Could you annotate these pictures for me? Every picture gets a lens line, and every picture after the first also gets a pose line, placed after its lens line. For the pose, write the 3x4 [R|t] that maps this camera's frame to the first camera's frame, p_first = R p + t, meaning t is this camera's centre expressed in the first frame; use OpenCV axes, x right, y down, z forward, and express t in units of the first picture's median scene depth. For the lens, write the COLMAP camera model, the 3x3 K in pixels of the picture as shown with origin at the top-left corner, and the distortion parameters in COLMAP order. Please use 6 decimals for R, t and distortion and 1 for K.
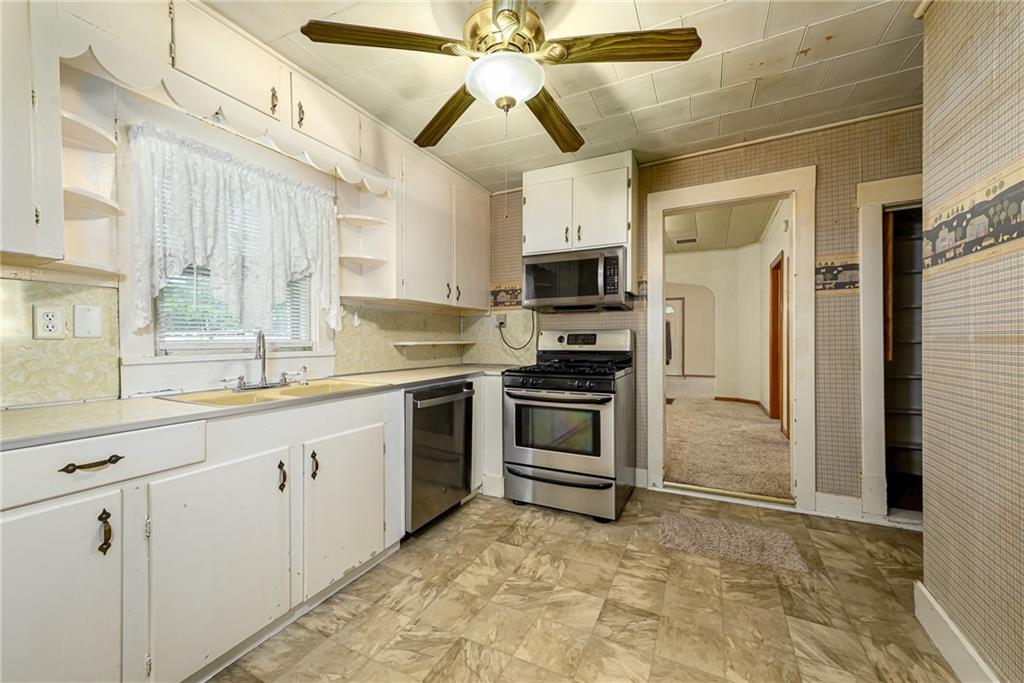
lens RADIAL K [[396.5, 0, 506.8], [0, 396.5, 341.8], [0, 0, 1]] dist [0.000873, -0.000164]
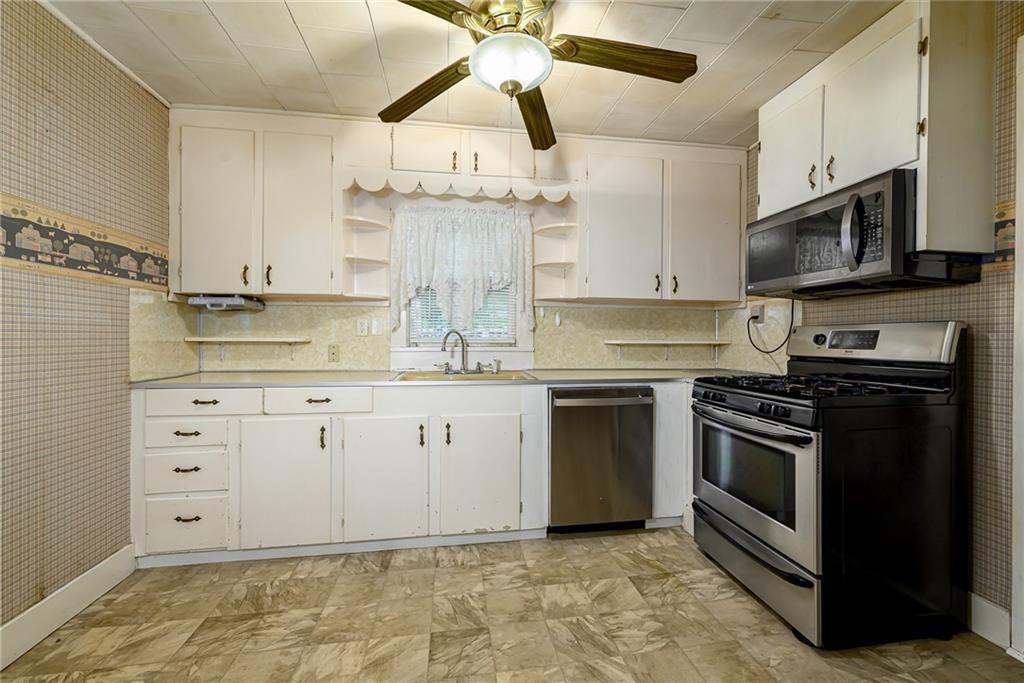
lens RADIAL K [[396.5, 0, 506.6], [0, 396.5, 337.5], [0, 0, 1]] dist [0.000873, -0.000164]
pose [[0.585407, 0.005718, -0.810719, 0.479126], [-0.011986, 0.999927, -0.001602, -0.003035], [0.810651, 0.010655, 0.585433, 0.277875]]
